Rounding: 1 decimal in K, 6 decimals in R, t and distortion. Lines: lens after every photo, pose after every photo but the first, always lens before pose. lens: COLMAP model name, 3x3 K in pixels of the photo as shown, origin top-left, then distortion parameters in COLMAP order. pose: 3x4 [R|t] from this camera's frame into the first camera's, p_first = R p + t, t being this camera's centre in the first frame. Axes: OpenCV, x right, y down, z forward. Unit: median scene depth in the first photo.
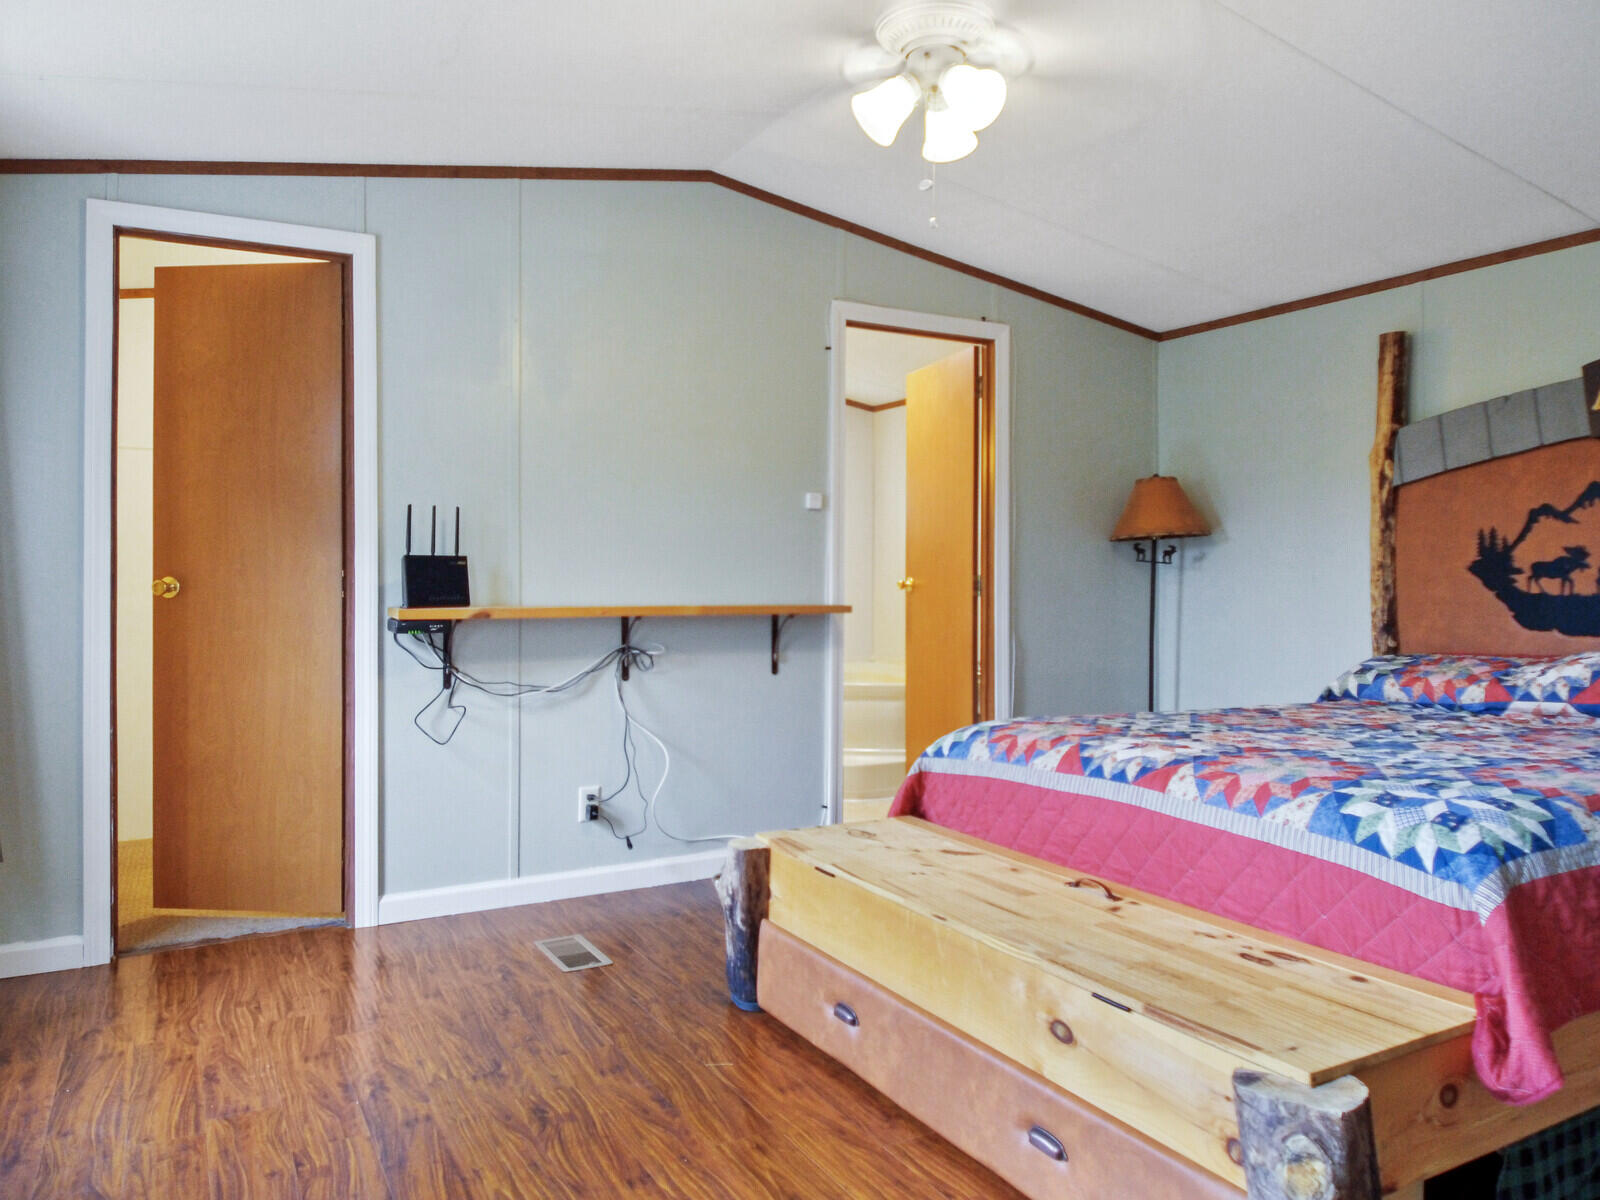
lens RADIAL K [[1120.6, 0, 800.0], [0, 1120.6, 587.2], [0, 0, 1]] dist [0.021806, -0.029589]
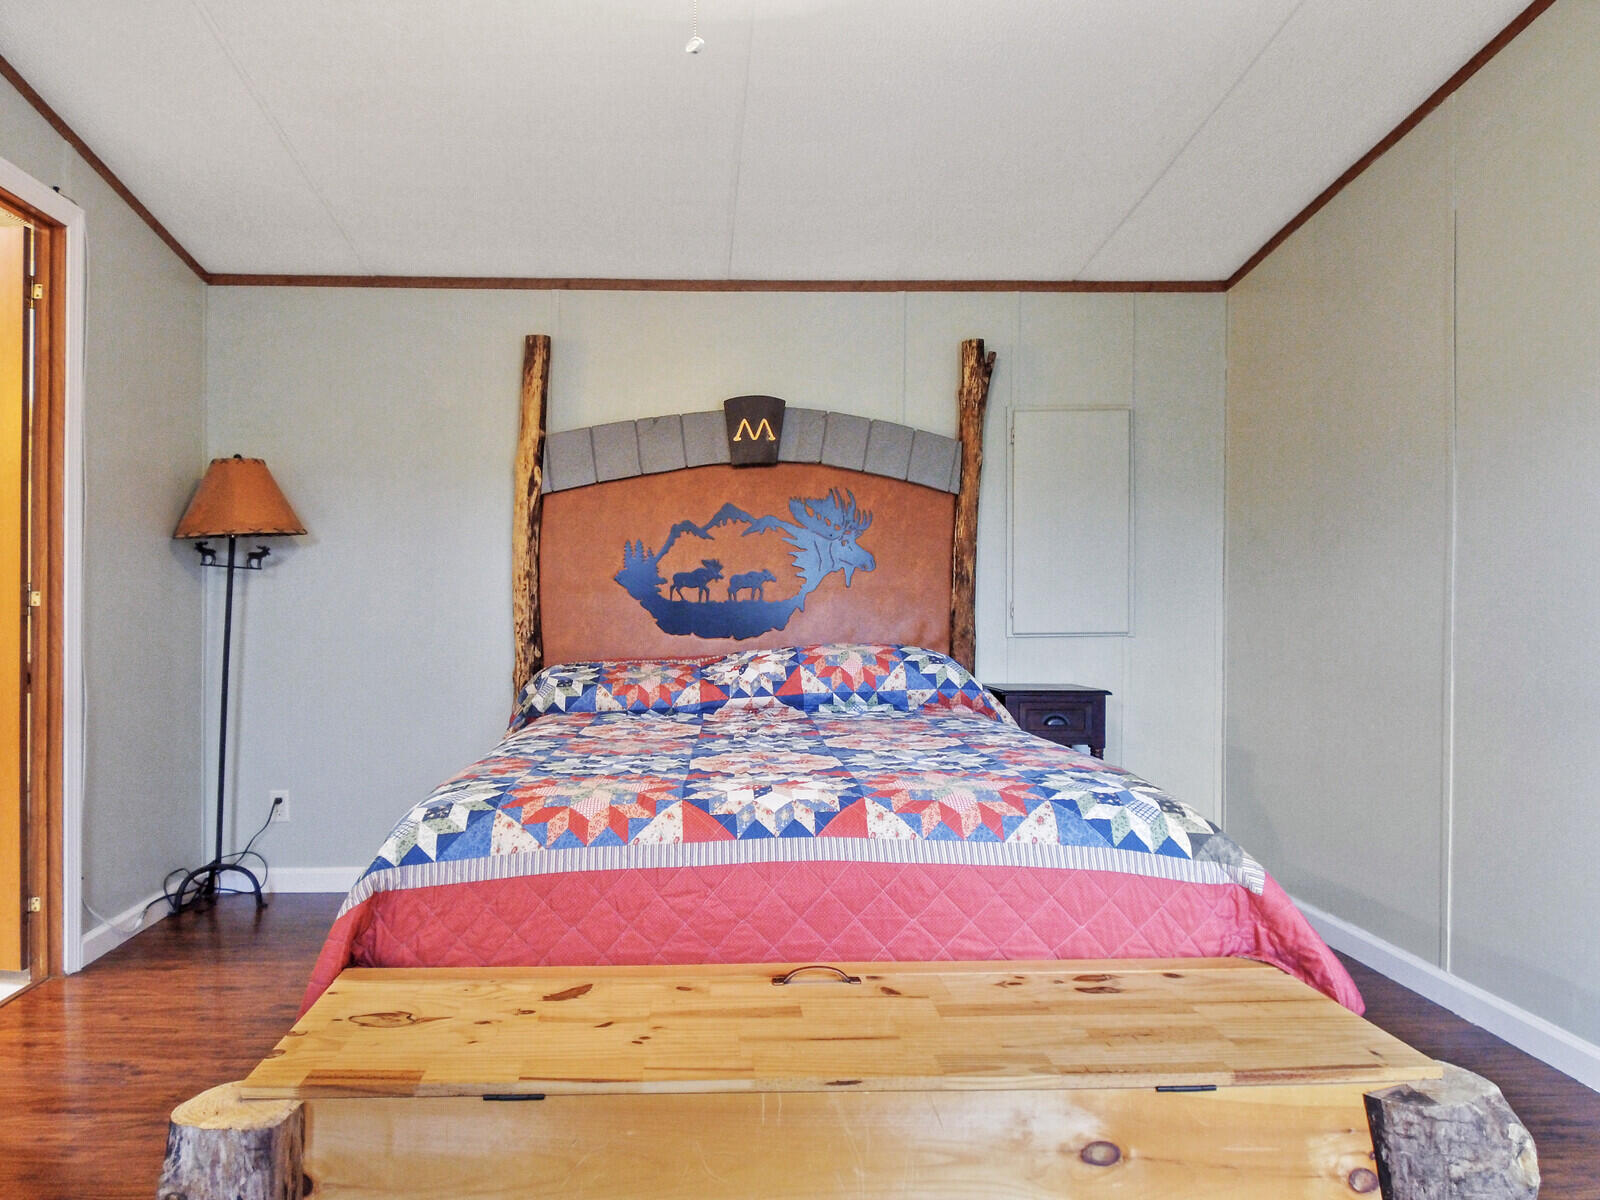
lens RADIAL K [[1120.6, 0, 796.9], [0, 1120.6, 611.0], [0, 0, 1]] dist [0.021806, -0.029589]
pose [[0.461721, -0.018979, 0.886822, -0.279421], [0.006645, 0.999817, 0.017937, -0.003760], [-0.887000, -0.002389, 0.461763, 0.401966]]
